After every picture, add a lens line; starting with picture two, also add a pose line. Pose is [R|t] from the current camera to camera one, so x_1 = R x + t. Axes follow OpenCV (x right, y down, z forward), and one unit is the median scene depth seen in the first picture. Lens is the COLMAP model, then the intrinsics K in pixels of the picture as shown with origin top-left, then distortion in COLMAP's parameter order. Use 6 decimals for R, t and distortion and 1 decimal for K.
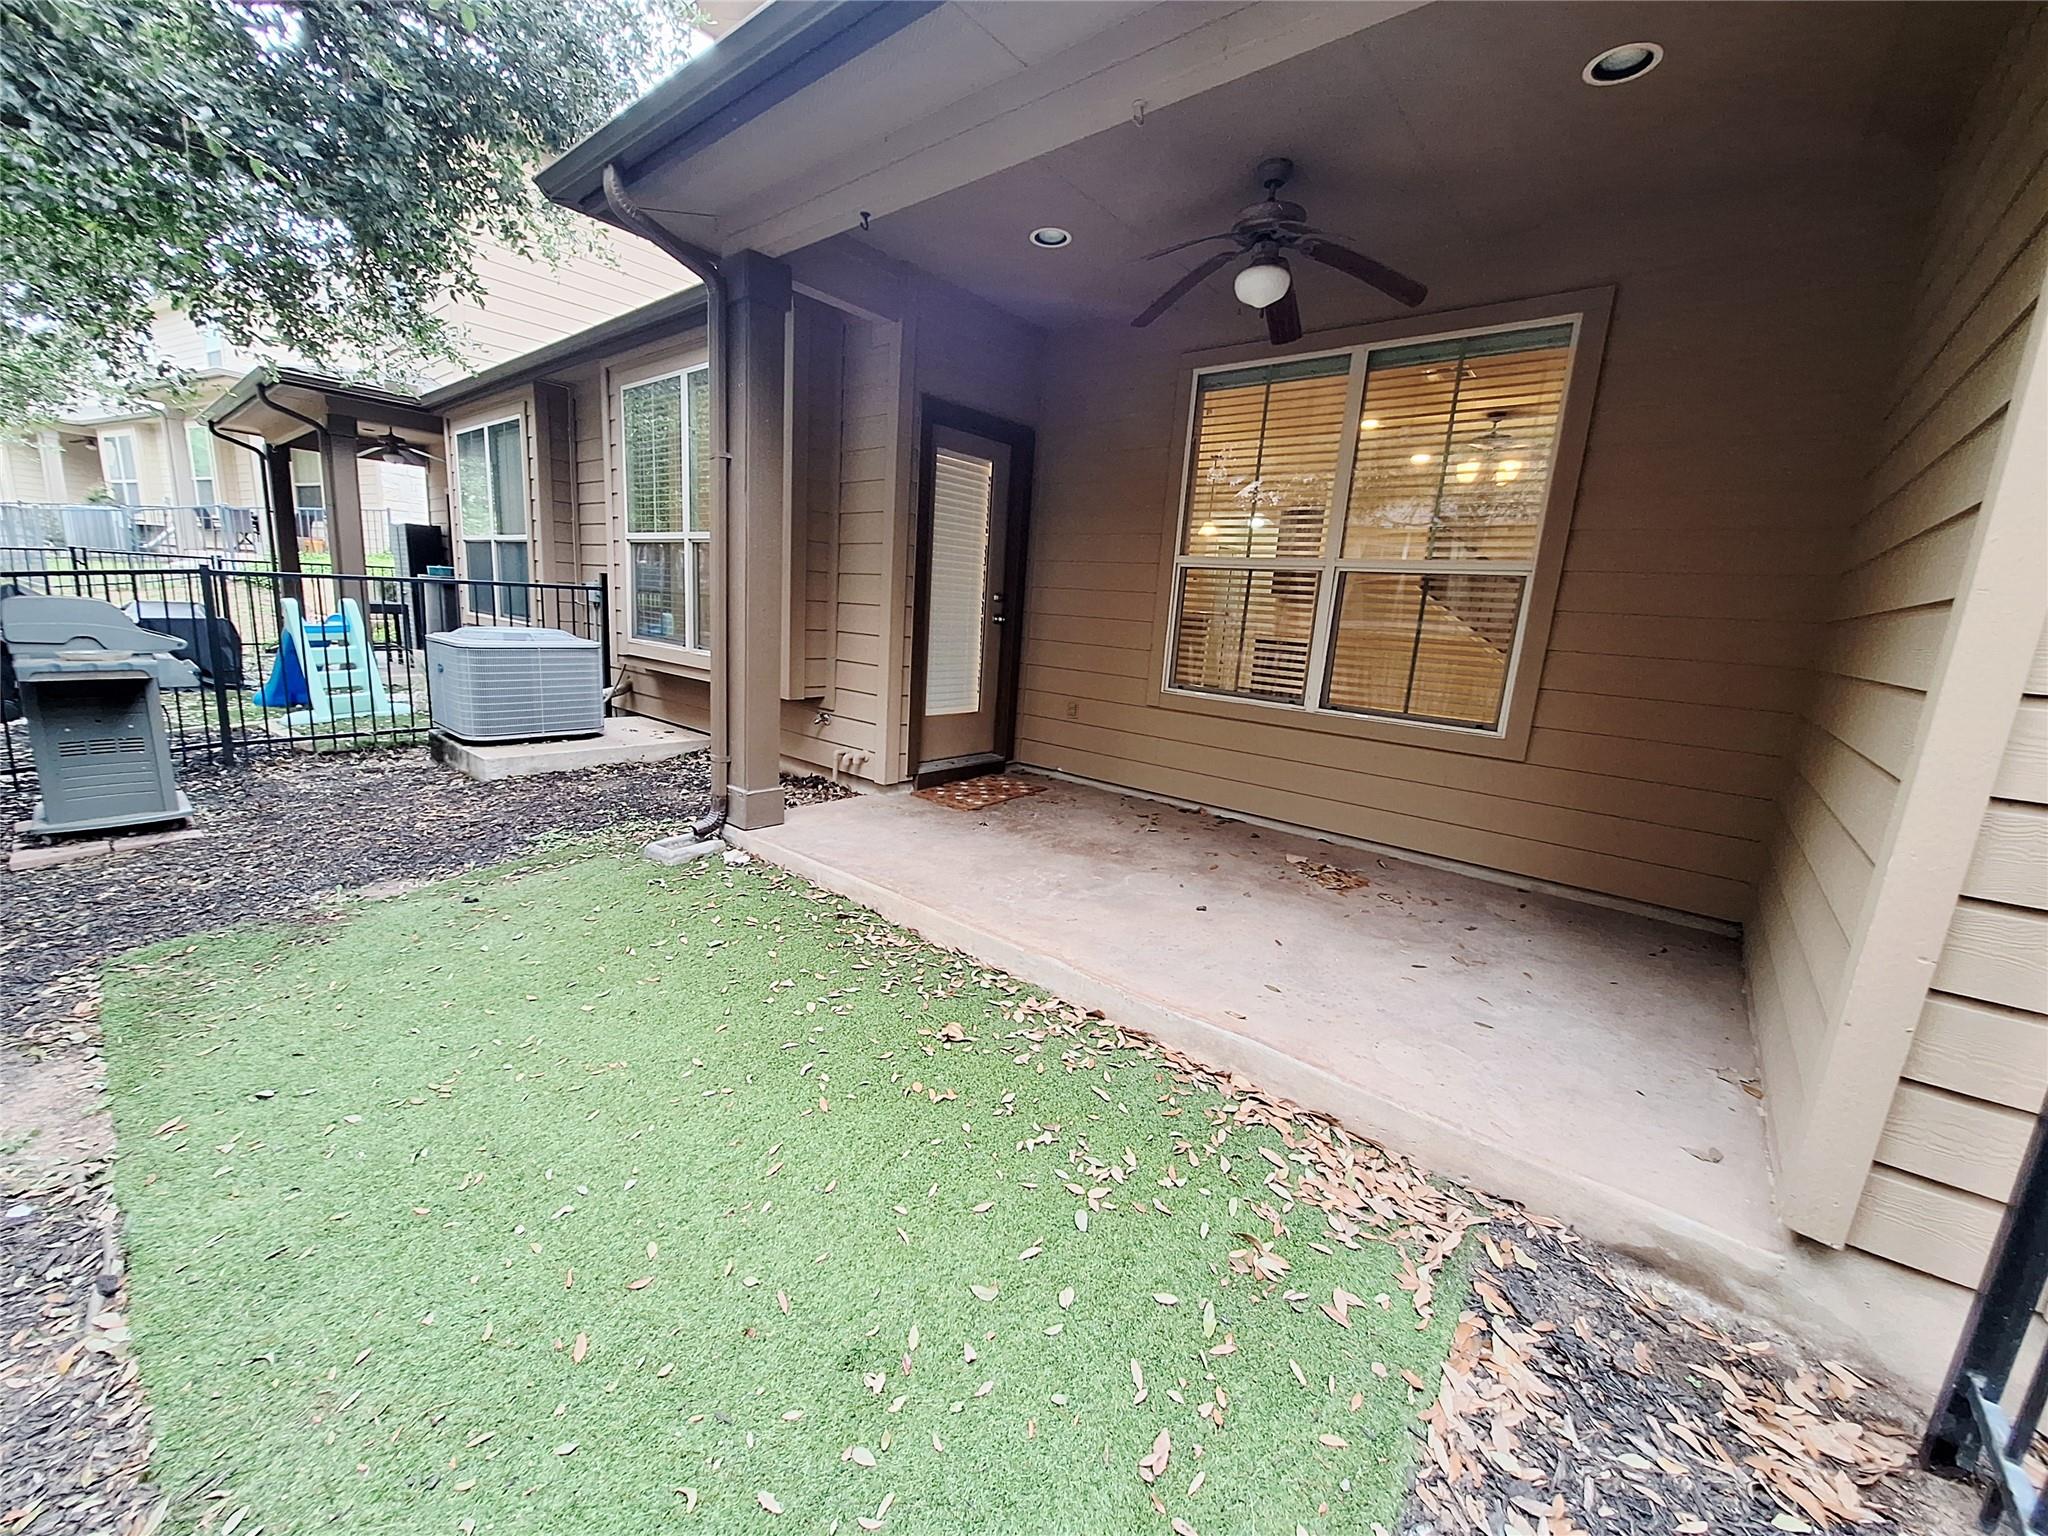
lens RADIAL K [[802.3, 0, 1015.6], [0, 802.3, 766.0], [0, 0, 1]] dist [-0.004350, 0.000650]
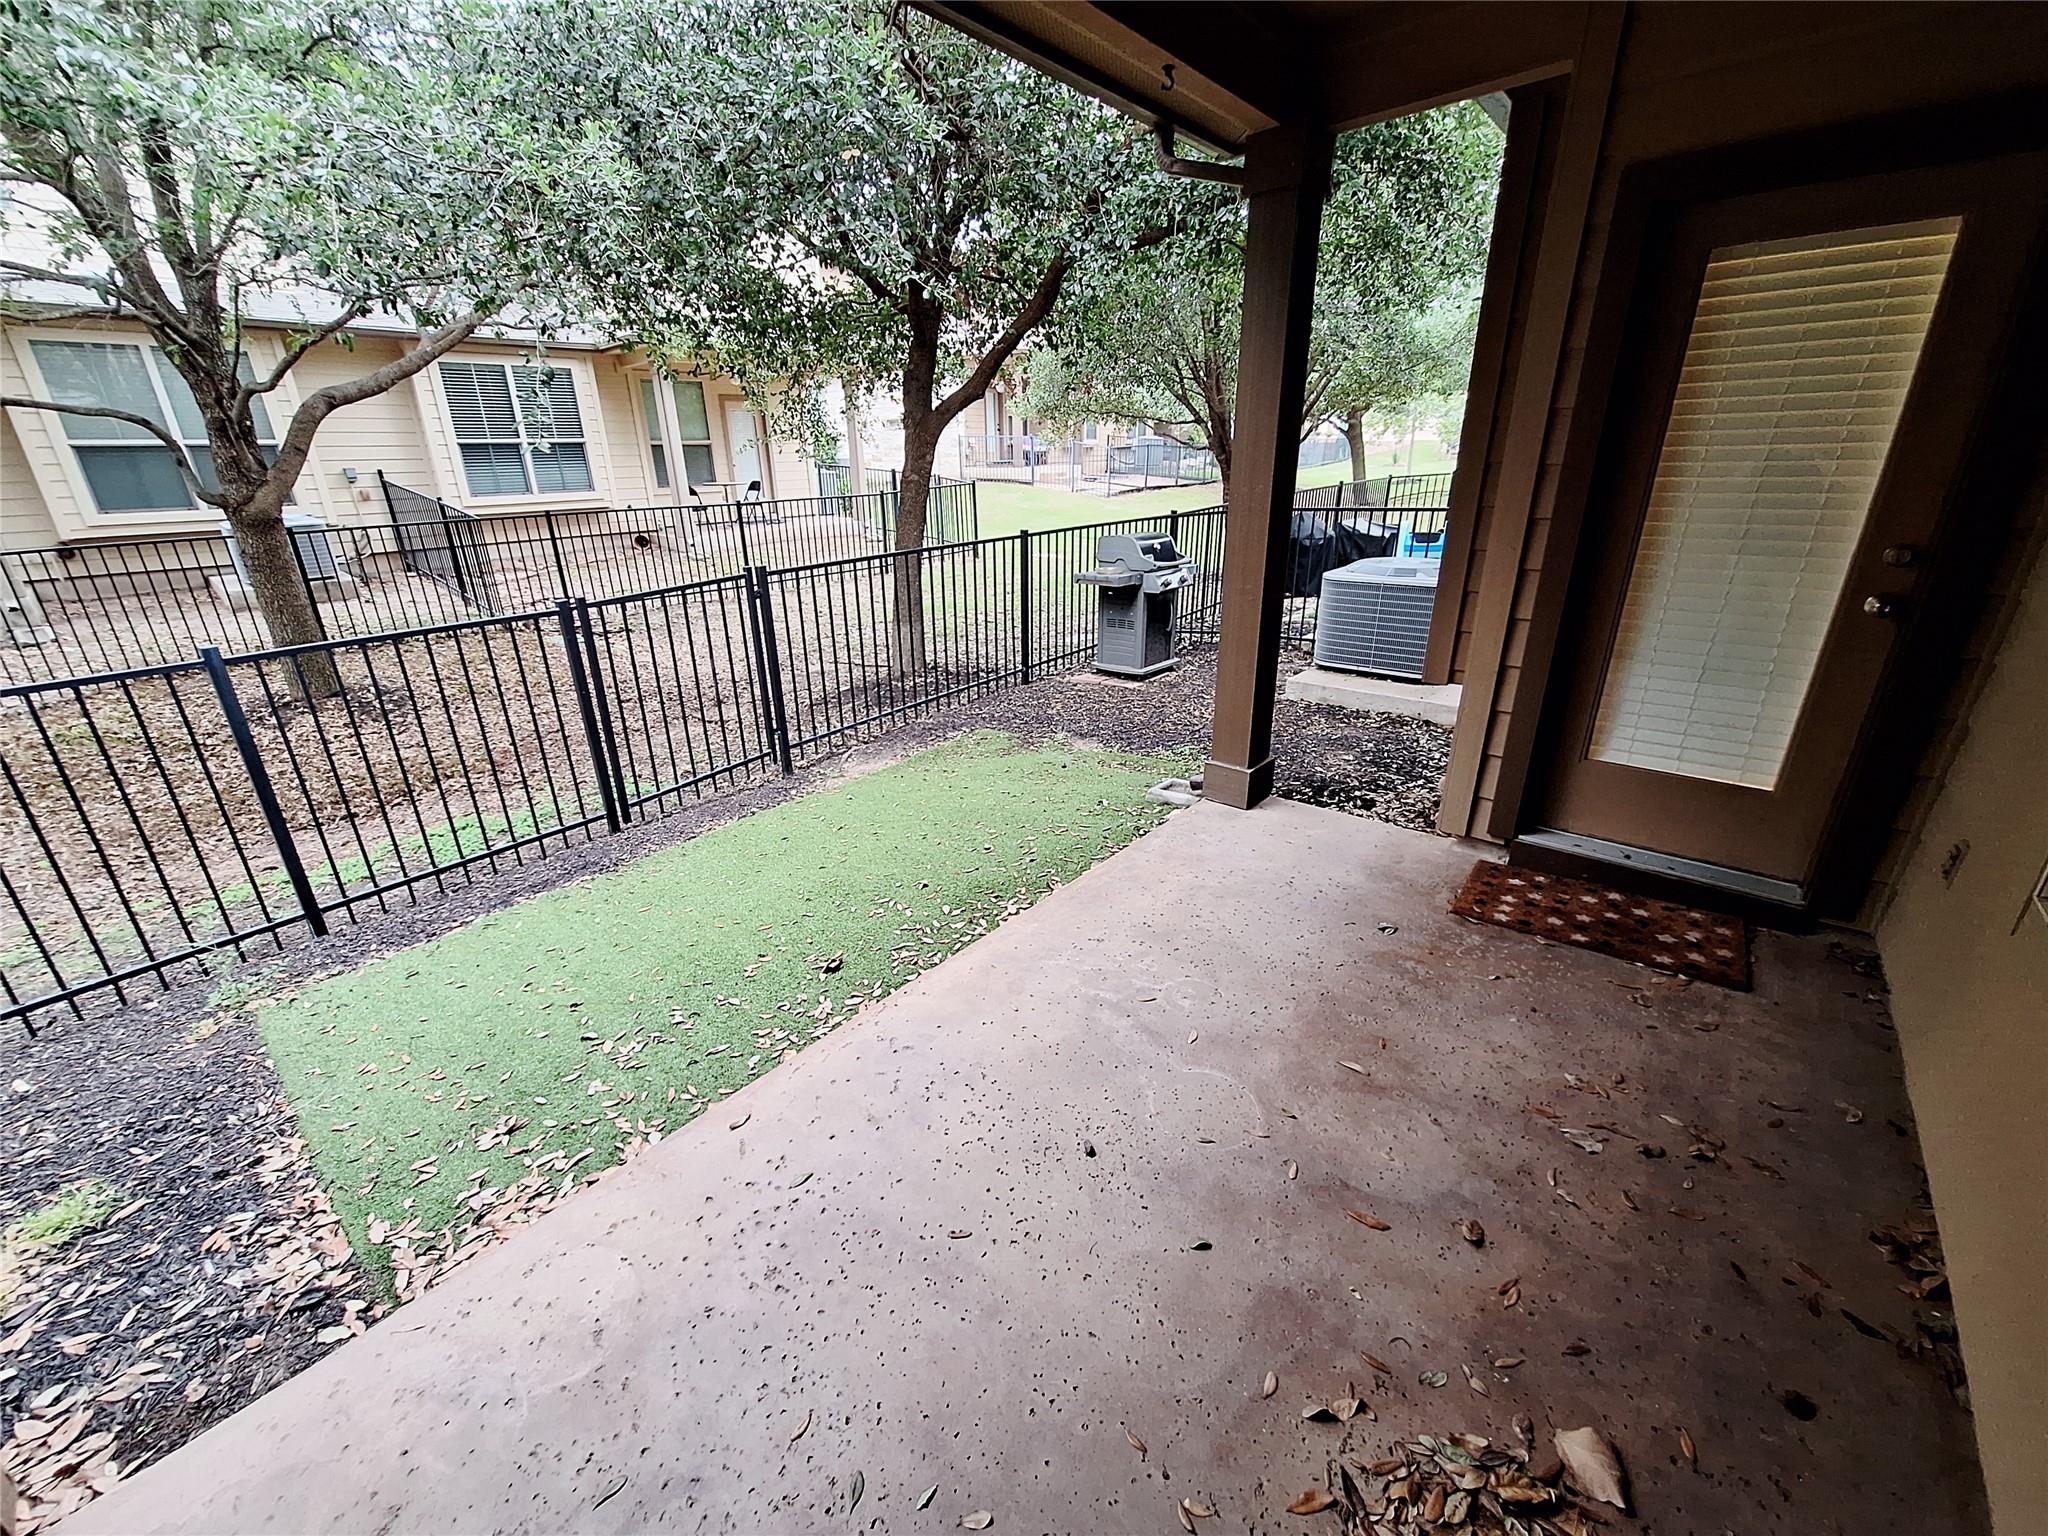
lens RADIAL K [[802.3, 0, 1012.9], [0, 802.3, 779.5], [0, 0, 1]] dist [-0.004350, 0.000650]
pose [[-0.027668, 0.313747, -0.949103, 0.599385], [-0.169062, 0.934320, 0.313789, -0.211386], [0.985217, 0.169139, 0.027192, 0.749474]]
